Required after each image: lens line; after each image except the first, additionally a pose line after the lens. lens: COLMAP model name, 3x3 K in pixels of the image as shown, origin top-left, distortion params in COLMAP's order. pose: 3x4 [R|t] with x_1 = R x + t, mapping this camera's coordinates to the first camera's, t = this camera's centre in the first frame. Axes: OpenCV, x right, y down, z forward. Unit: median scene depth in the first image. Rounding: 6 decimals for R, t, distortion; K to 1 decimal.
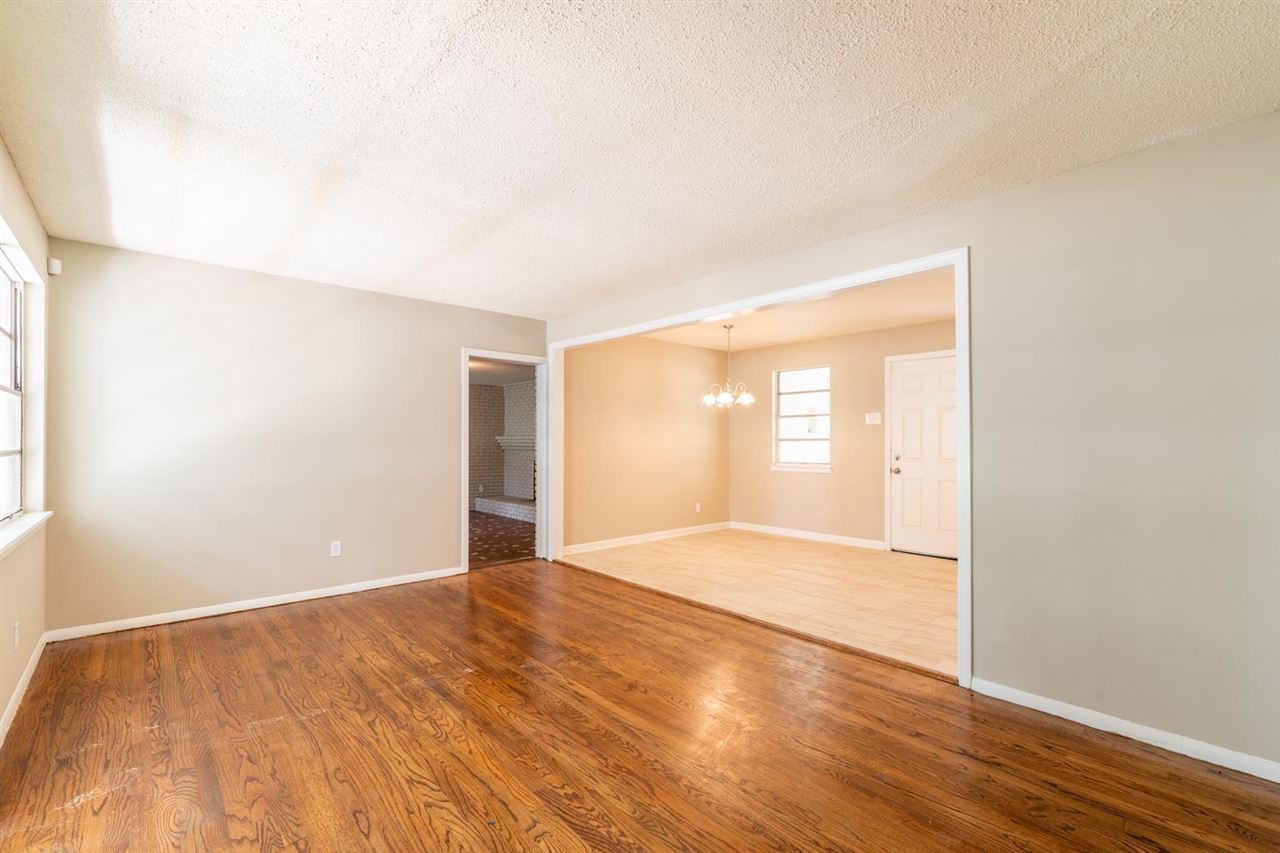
lens RADIAL K [[566.6, 0, 626.9], [0, 566.6, 433.1], [0, 0, 1]] dist [0.002879, 0.000122]
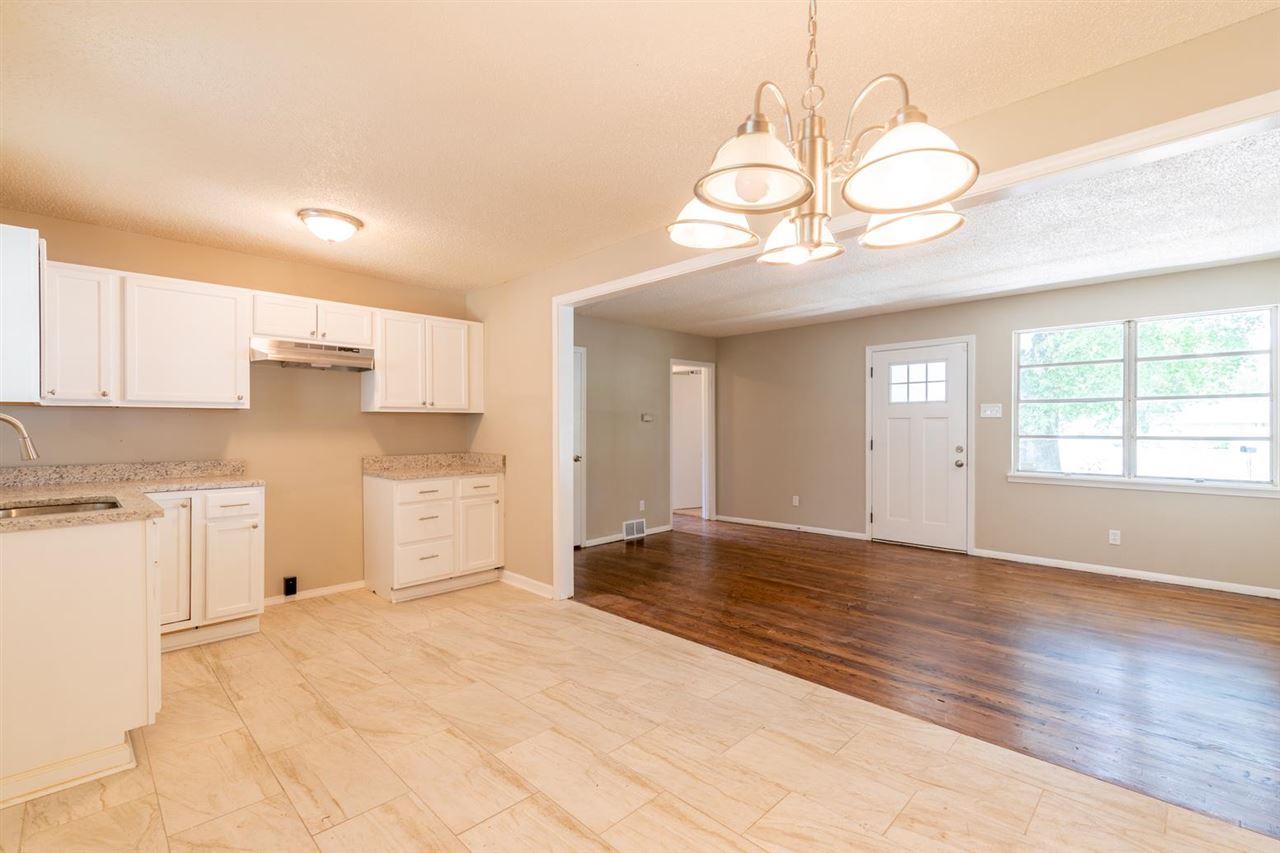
lens RADIAL K [[557.1, 0, 654.8], [0, 557.1, 426.9], [0, 0, 1]] dist [0.000612, 0.000246]
pose [[-0.995260, 0.001752, -0.097231, 0.332262], [0.003160, 0.999892, -0.014326, 0.017618], [0.097195, -0.014566, -0.995159, 1.575327]]
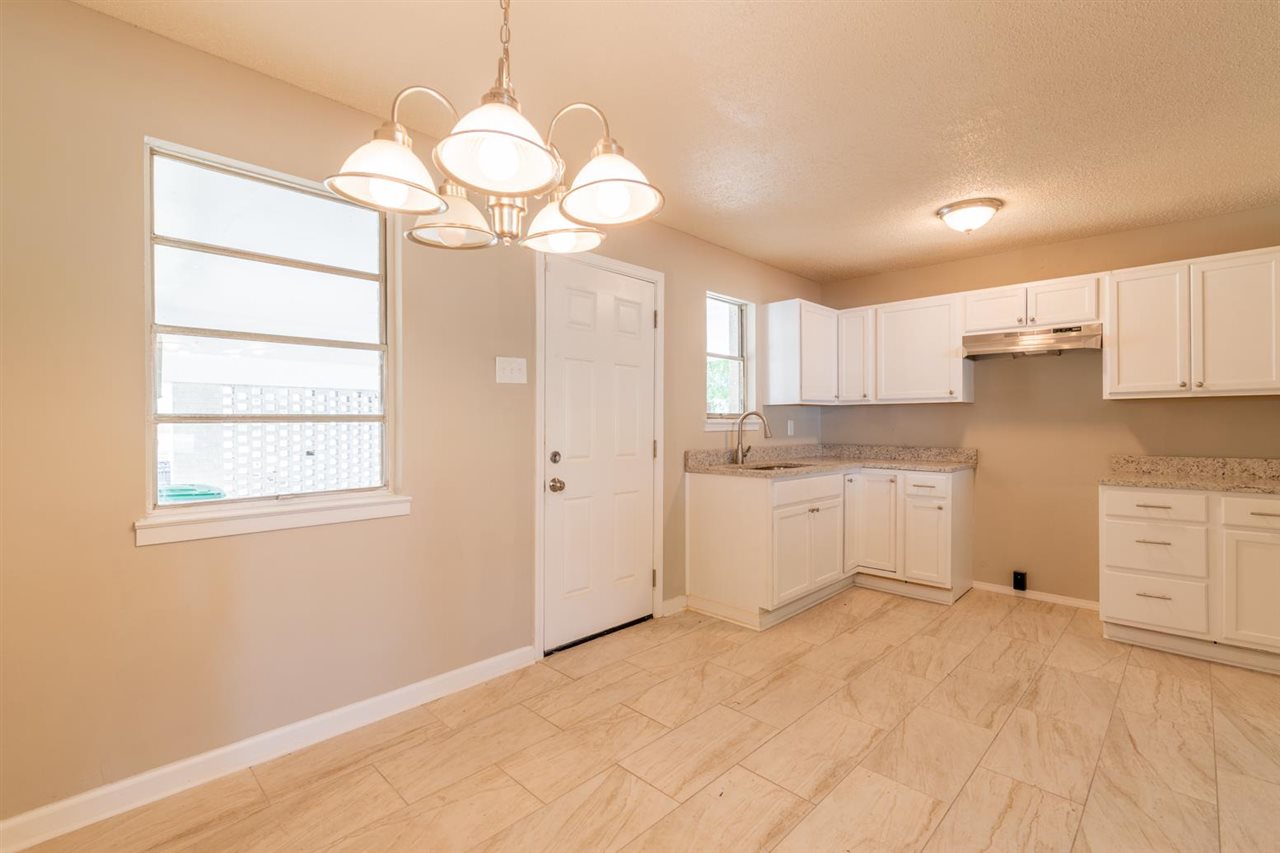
lens RADIAL K [[572.4, 0, 634.9], [0, 572.4, 422.7], [0, 0, 1]] dist [-0.010353, 0.001090]
pose [[-0.085618, -0.000854, 0.996328, -0.008164], [-0.013600, 0.999907, -0.000311, 0.017971], [-0.996235, -0.013577, -0.085622, 1.311921]]
